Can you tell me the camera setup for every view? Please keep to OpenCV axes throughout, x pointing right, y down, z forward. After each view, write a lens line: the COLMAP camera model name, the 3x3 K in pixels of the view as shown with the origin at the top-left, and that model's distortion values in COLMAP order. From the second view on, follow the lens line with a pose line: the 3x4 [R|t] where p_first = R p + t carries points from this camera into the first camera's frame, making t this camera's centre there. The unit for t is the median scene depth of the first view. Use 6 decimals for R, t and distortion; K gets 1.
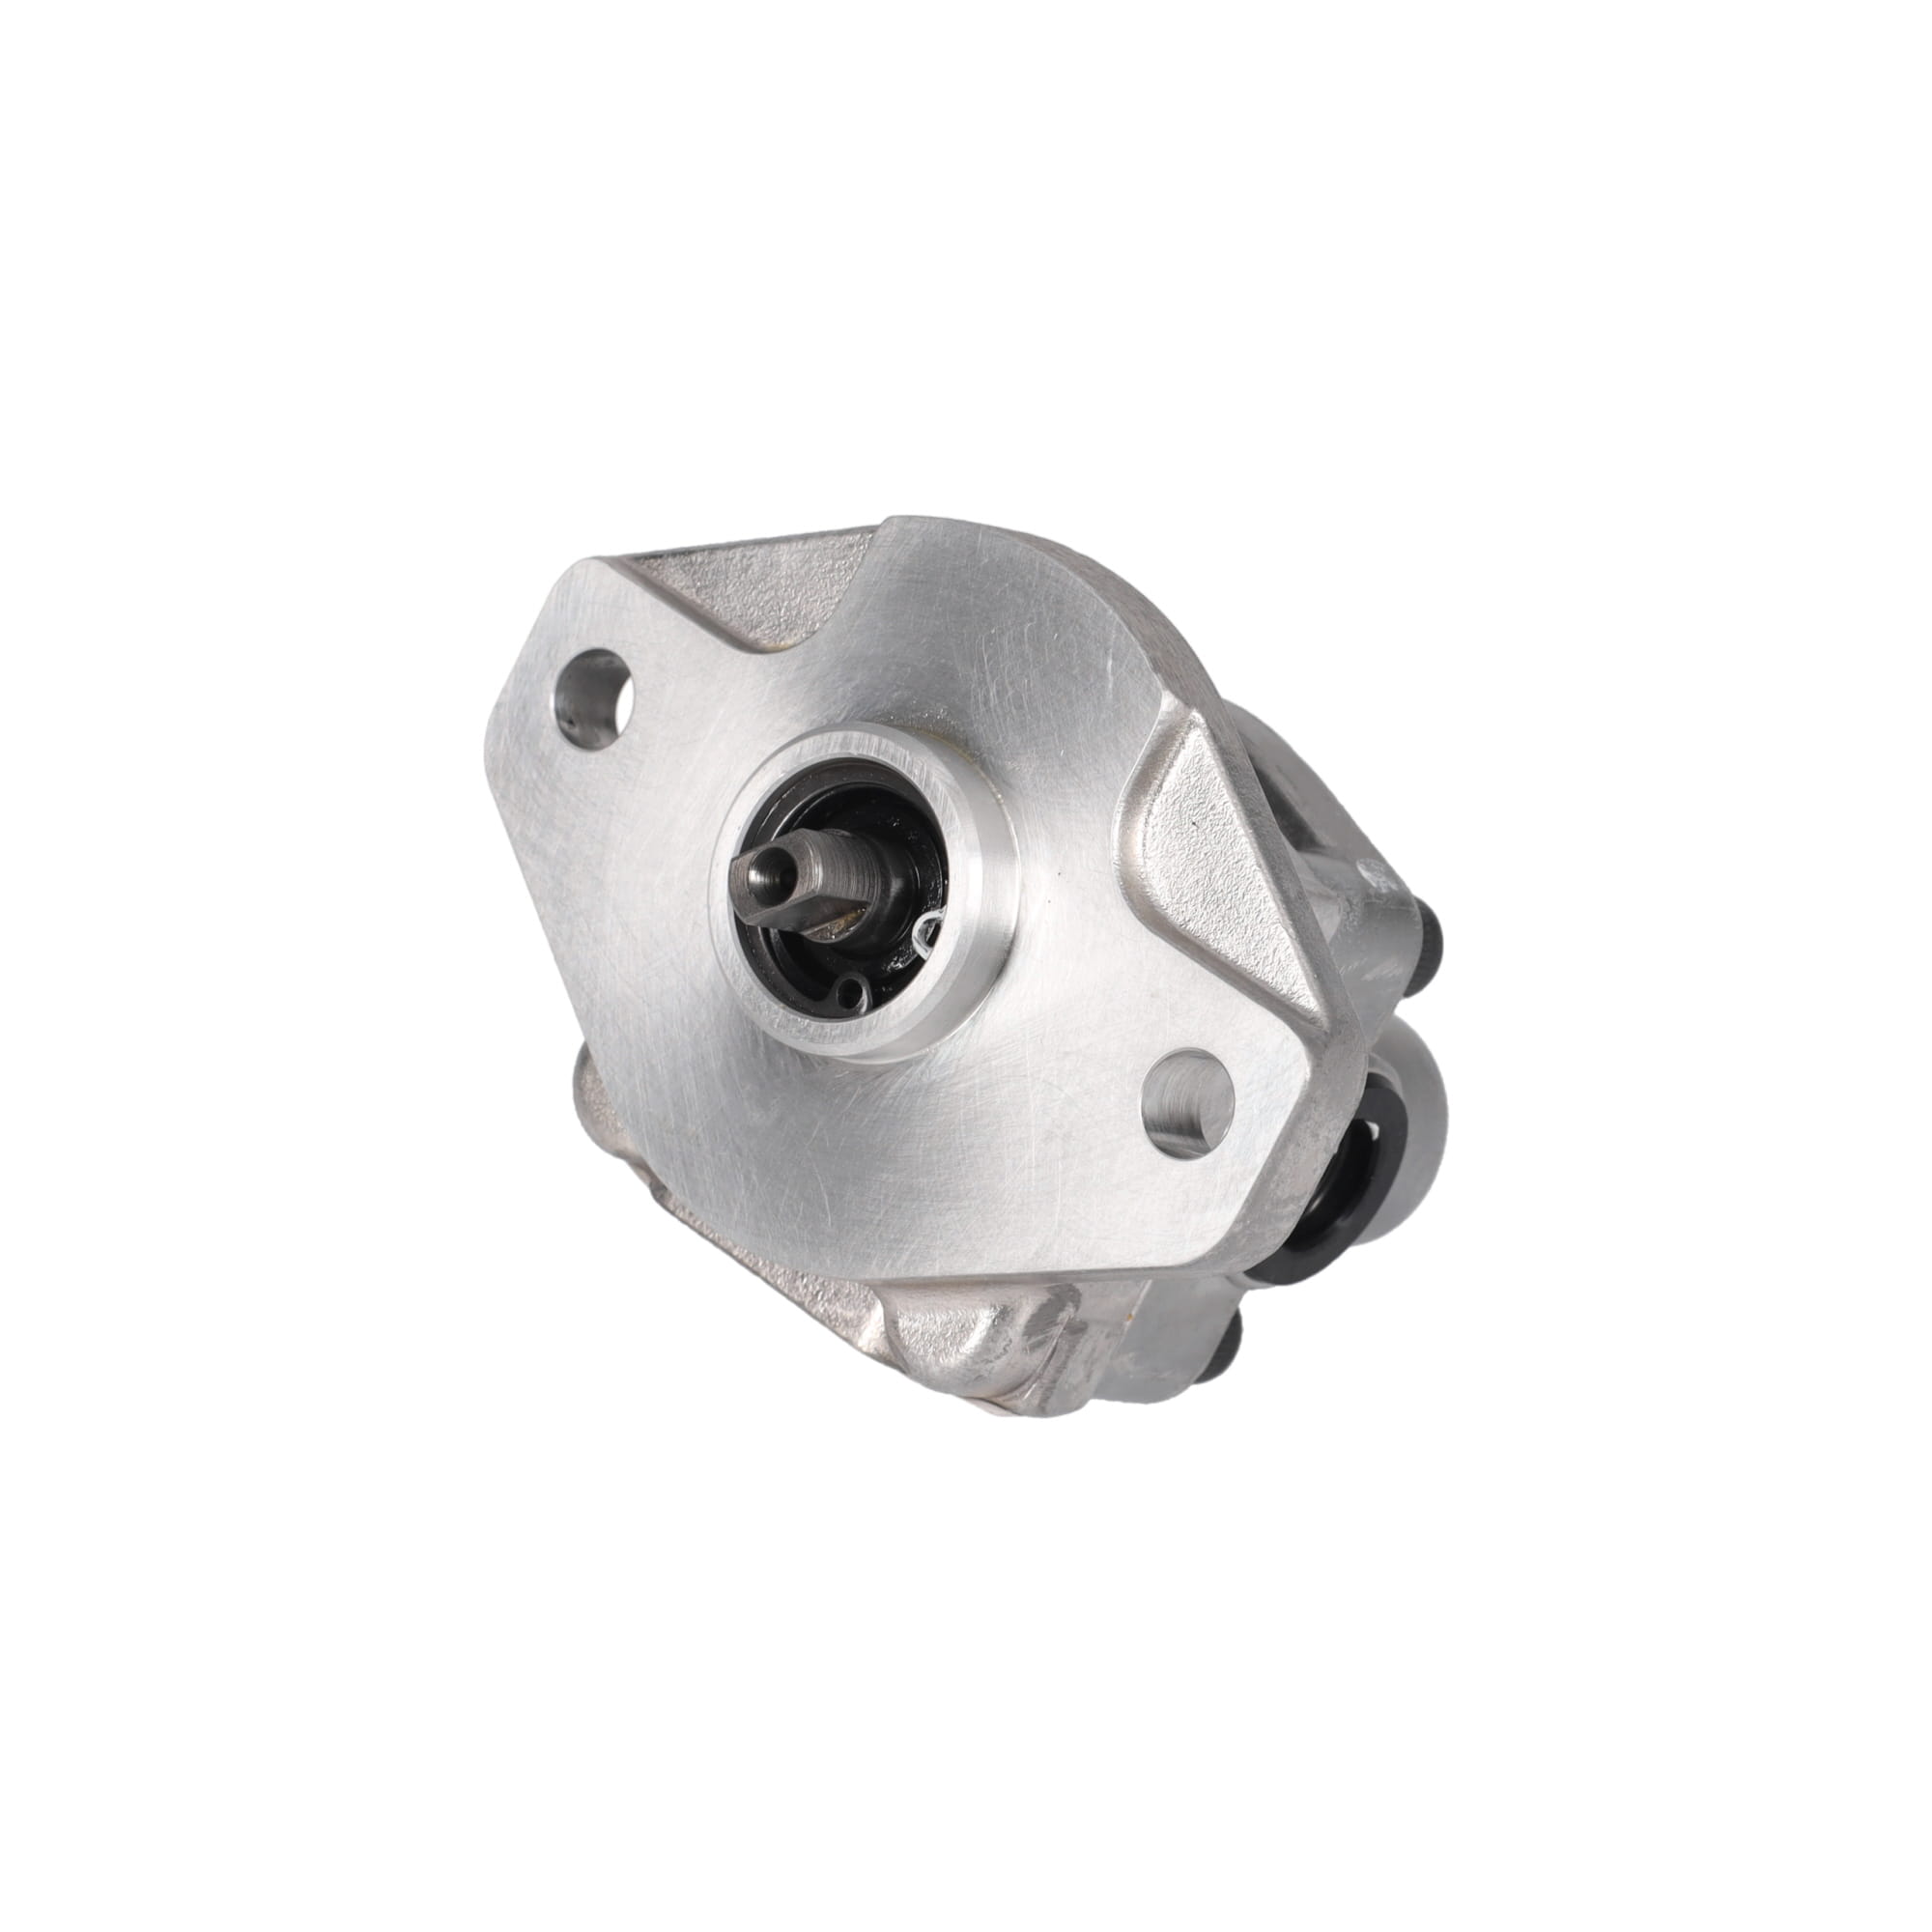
lens RADIAL K [[6312.3, 0, 965.7], [0, 6312.3, 964.4], [0, 0, 1]] dist [-0.085799, 0.000000]
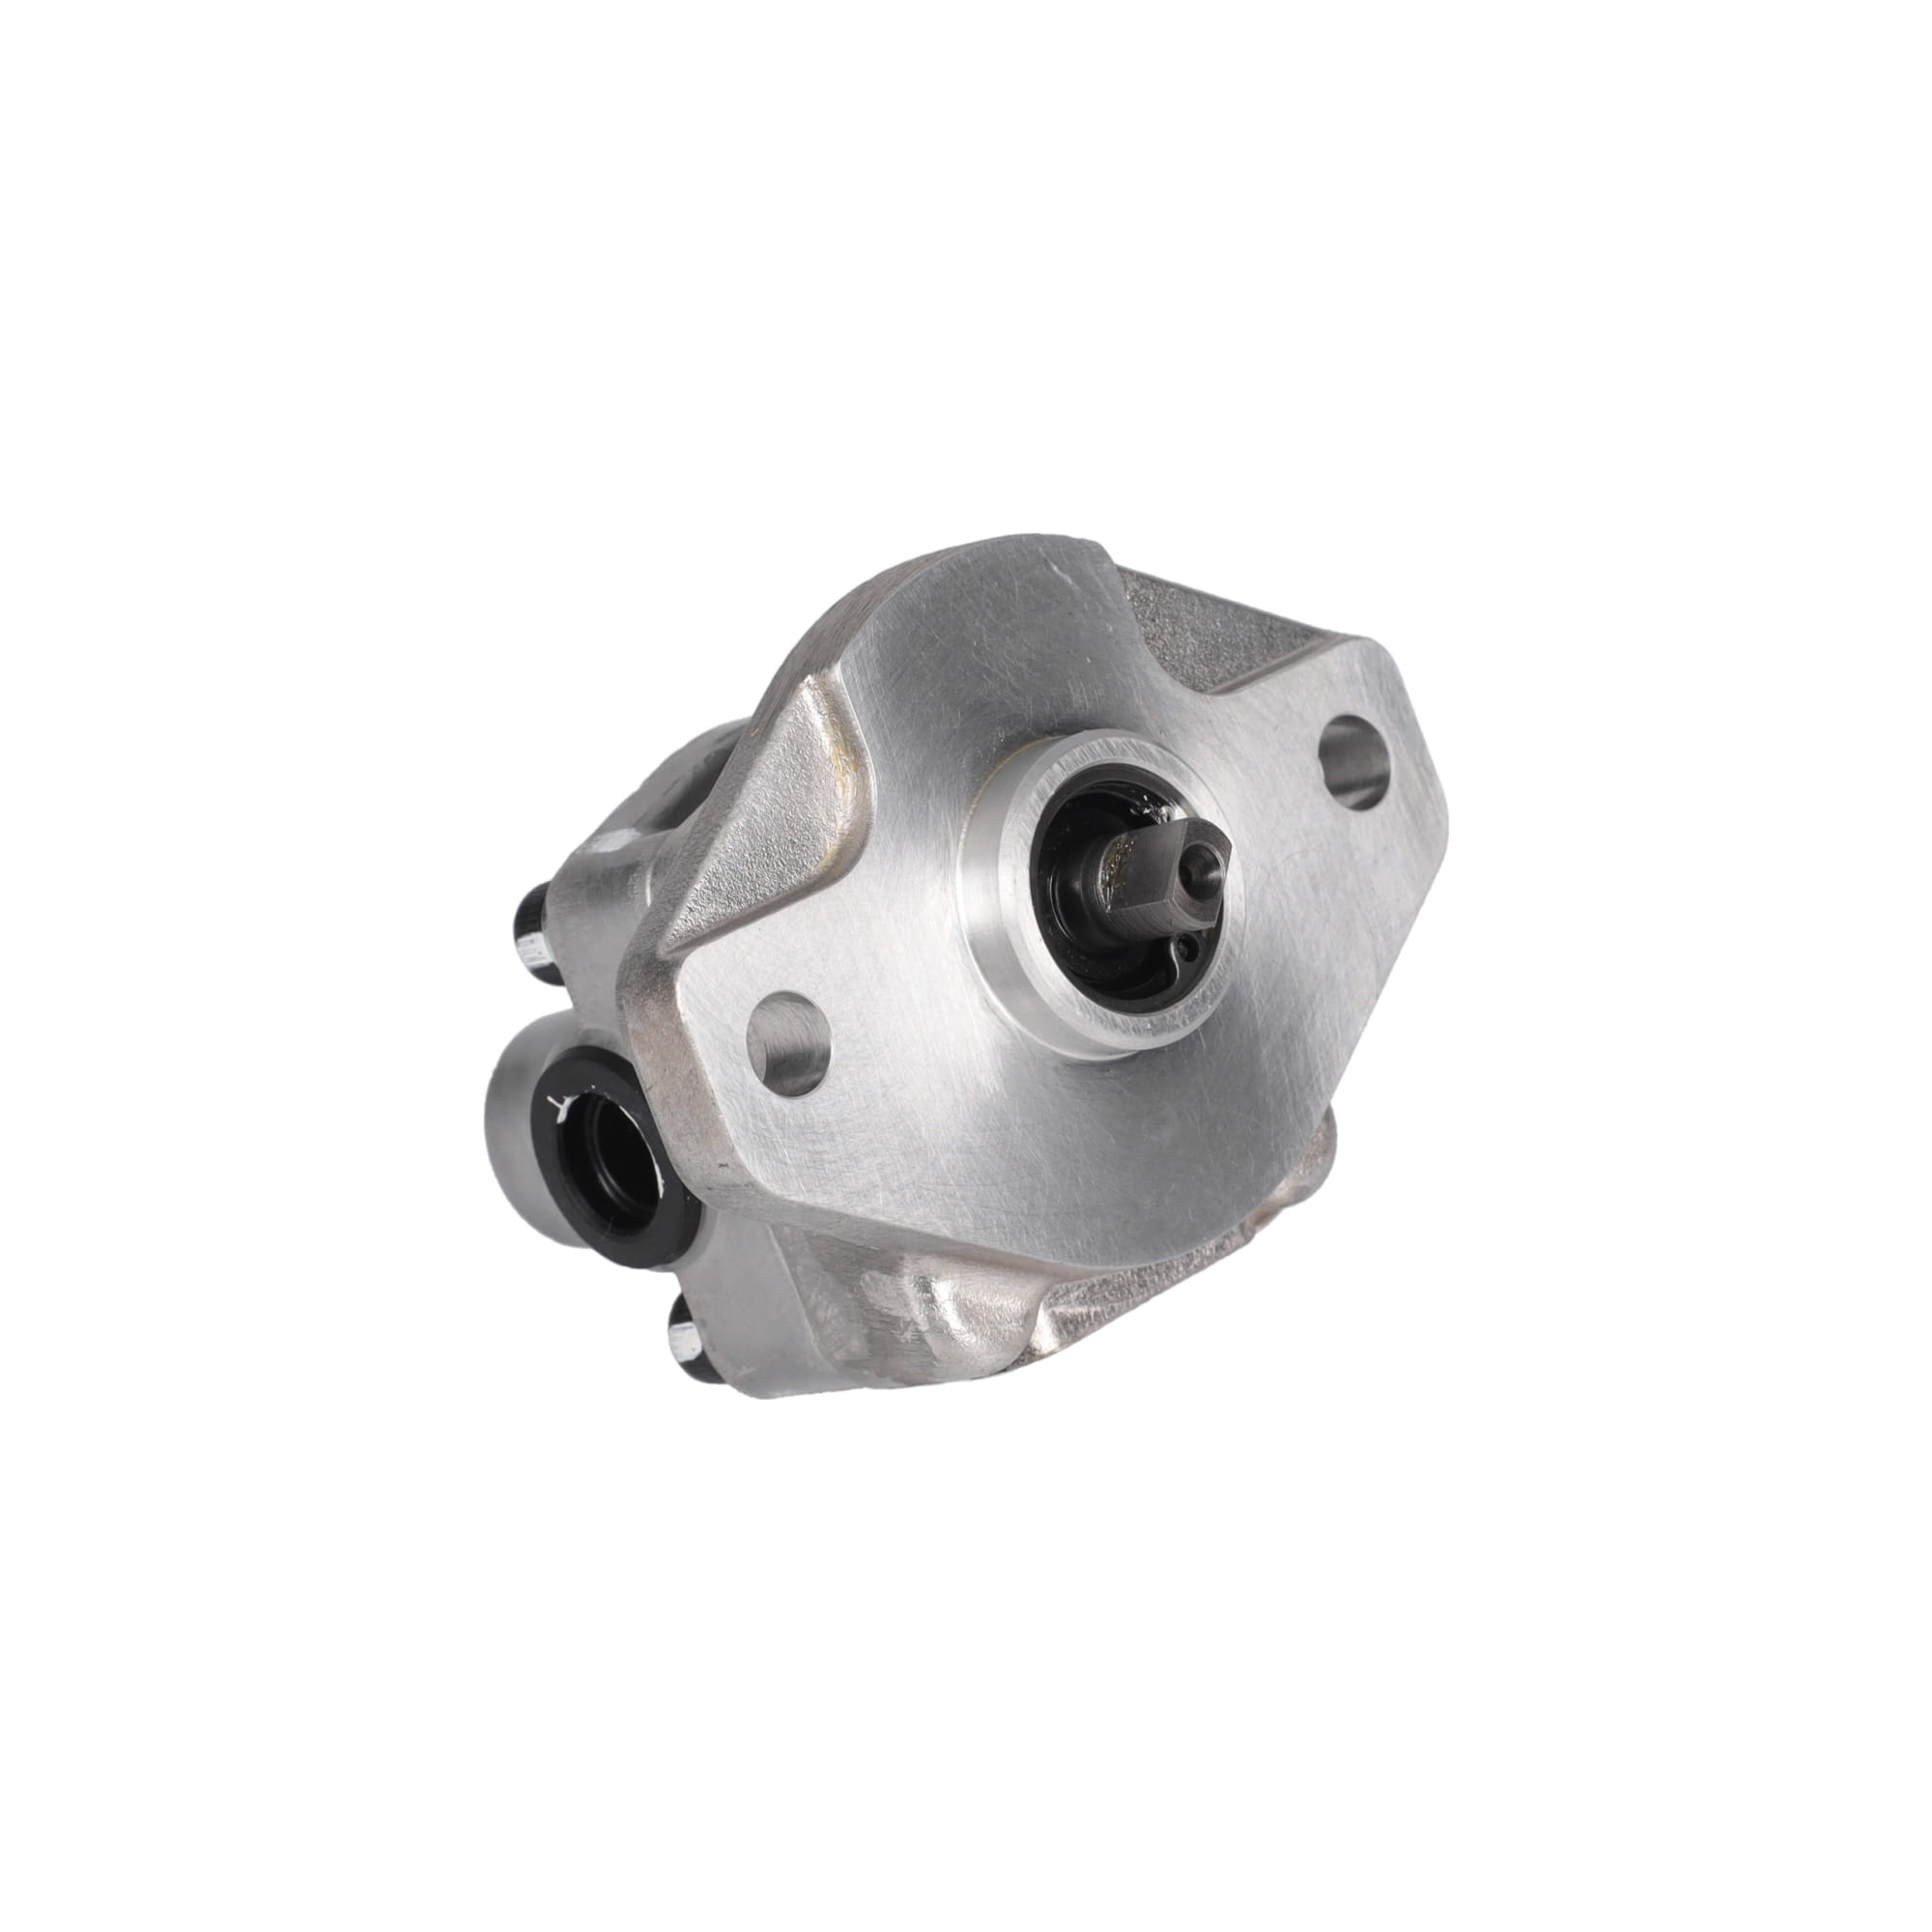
lens RADIAL K [[6312.3, 0, 966.2], [0, 6312.3, 966.0], [0, 0, 1]] dist [-0.085799, 0.000000]
pose [[-0.010836, -0.586854, 0.809620, -0.862452], [0.584552, 0.653191, 0.481290, -0.515770], [-0.811284, 0.478480, 0.335968, 0.675615]]
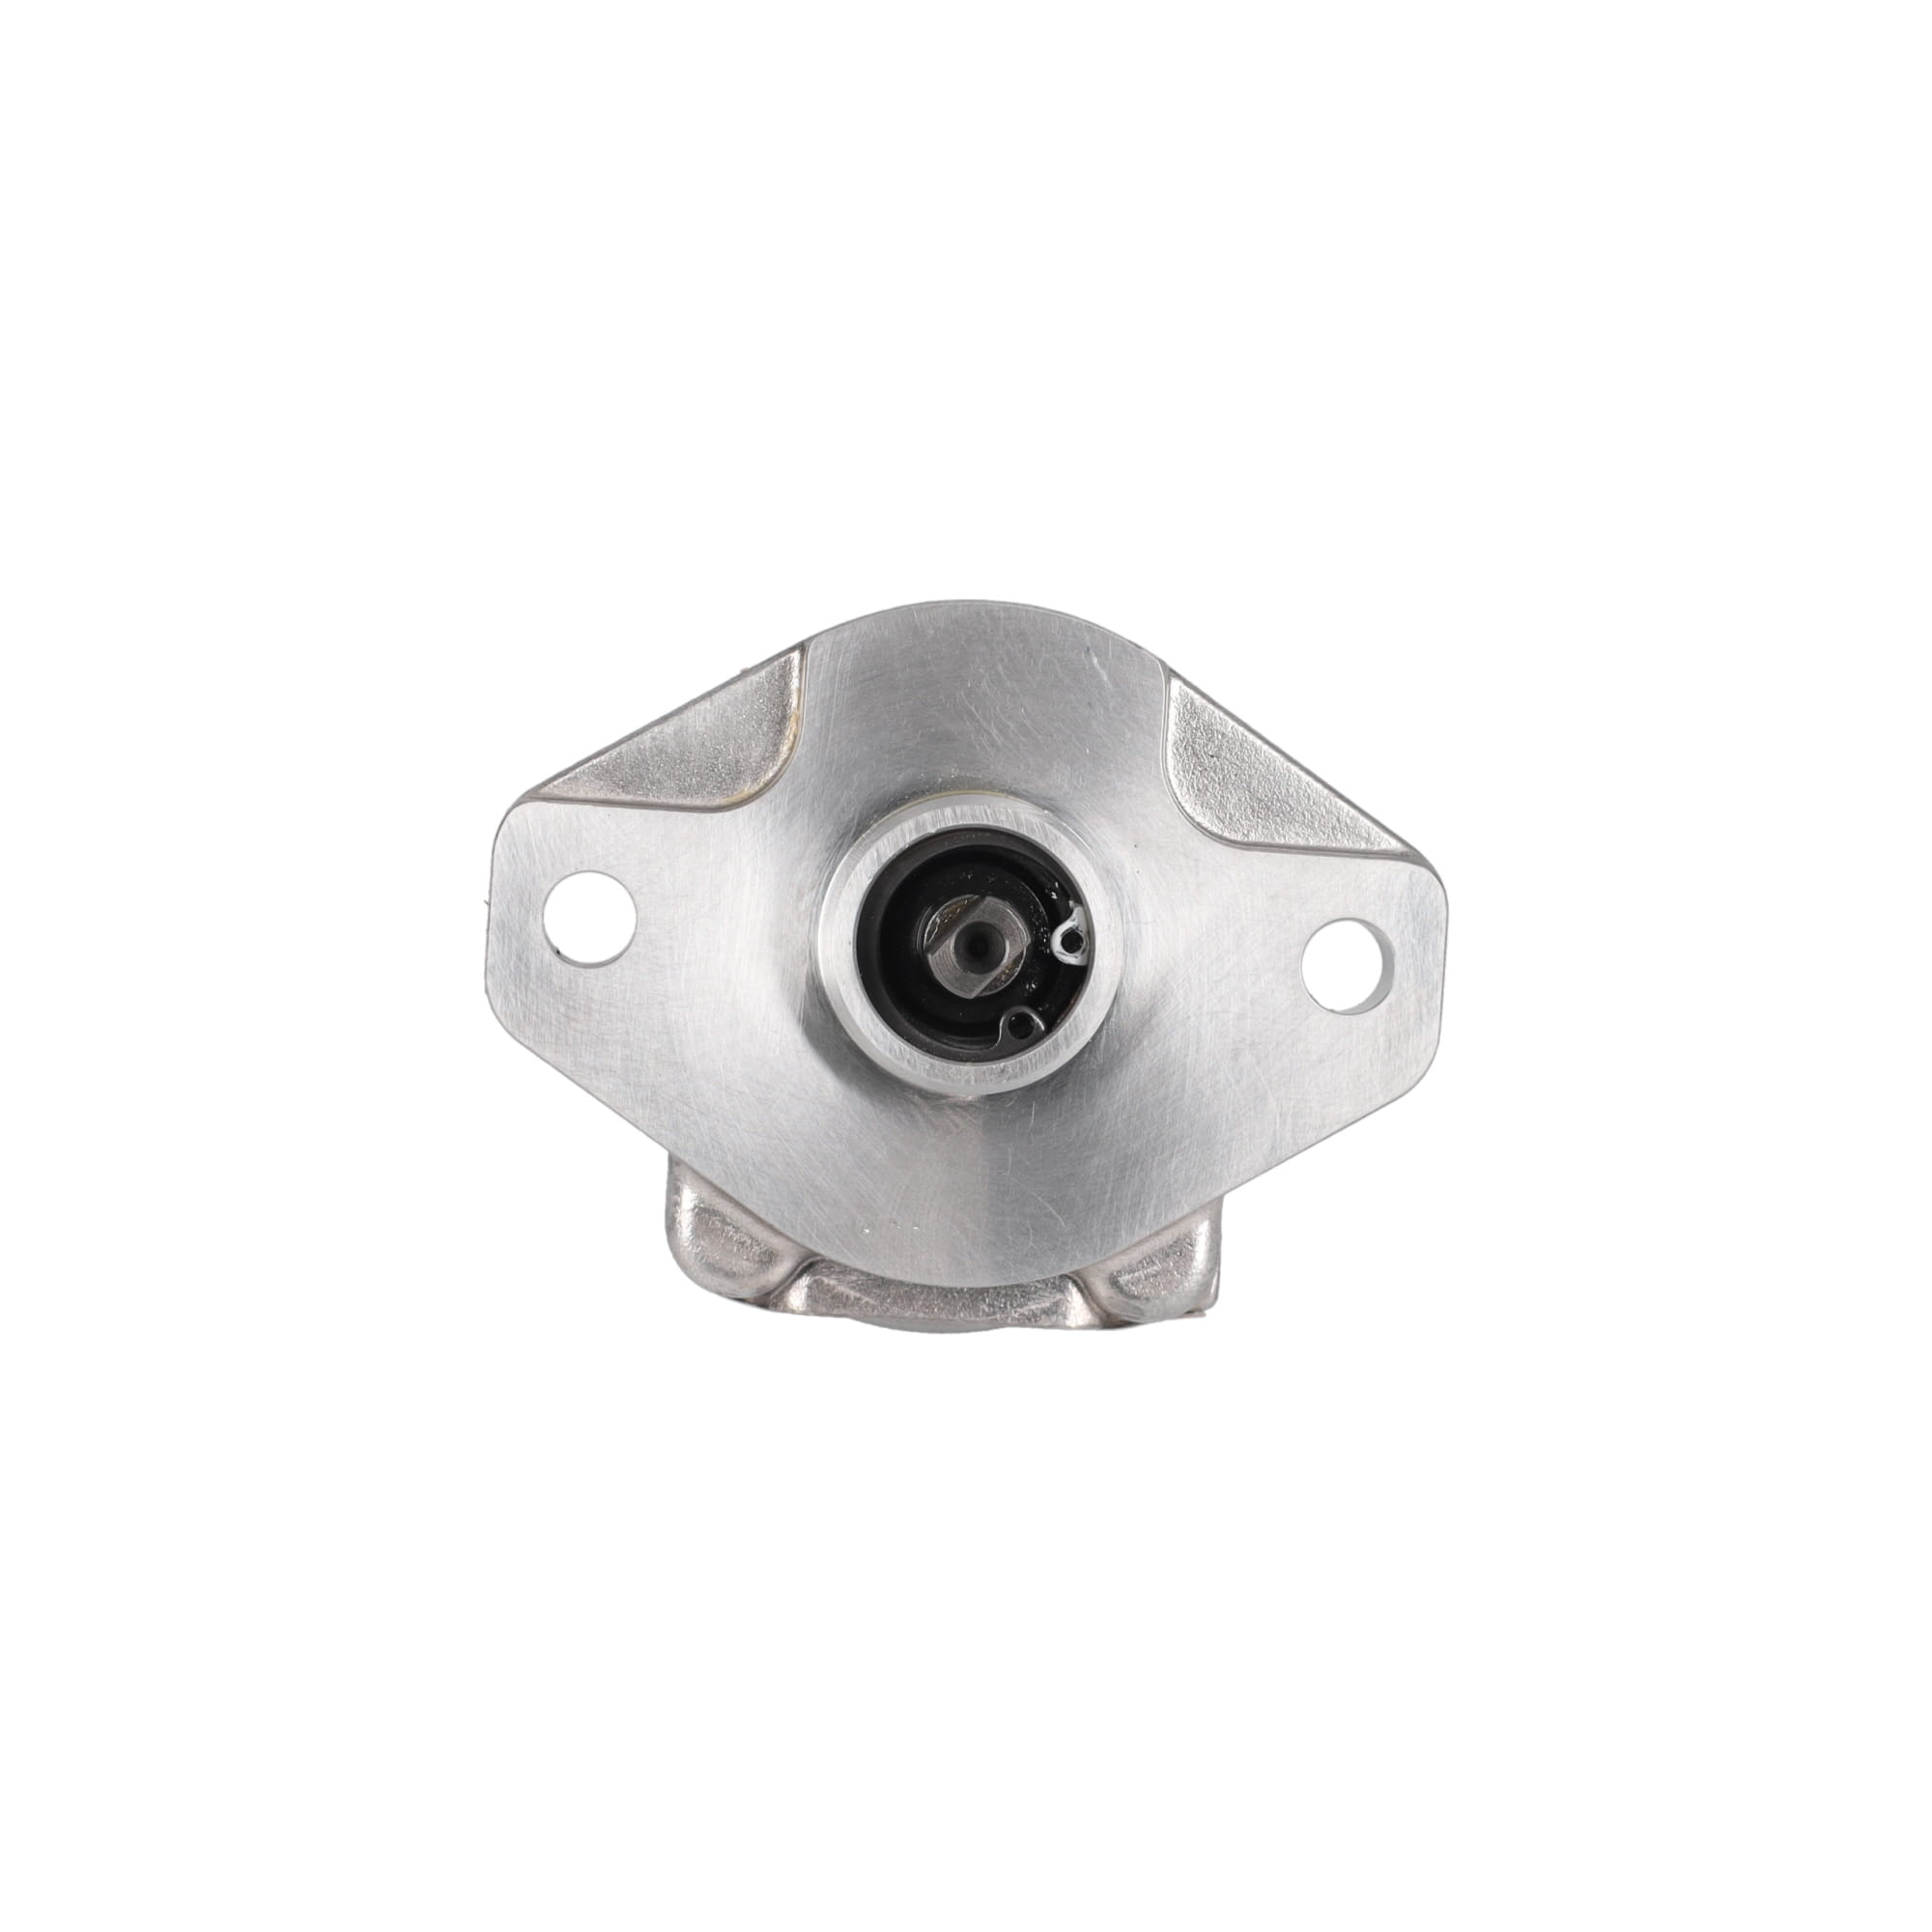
lens RADIAL K [[6312.3, 0, 966.5], [0, 6312.3, 967.3], [0, 0, 1]] dist [-0.085799, 0.000000]
pose [[0.700064, -0.420271, 0.577306, -0.664430], [0.418331, 0.896579, 0.145412, -0.170820], [-0.578713, 0.139708, 0.803475, 0.102423]]
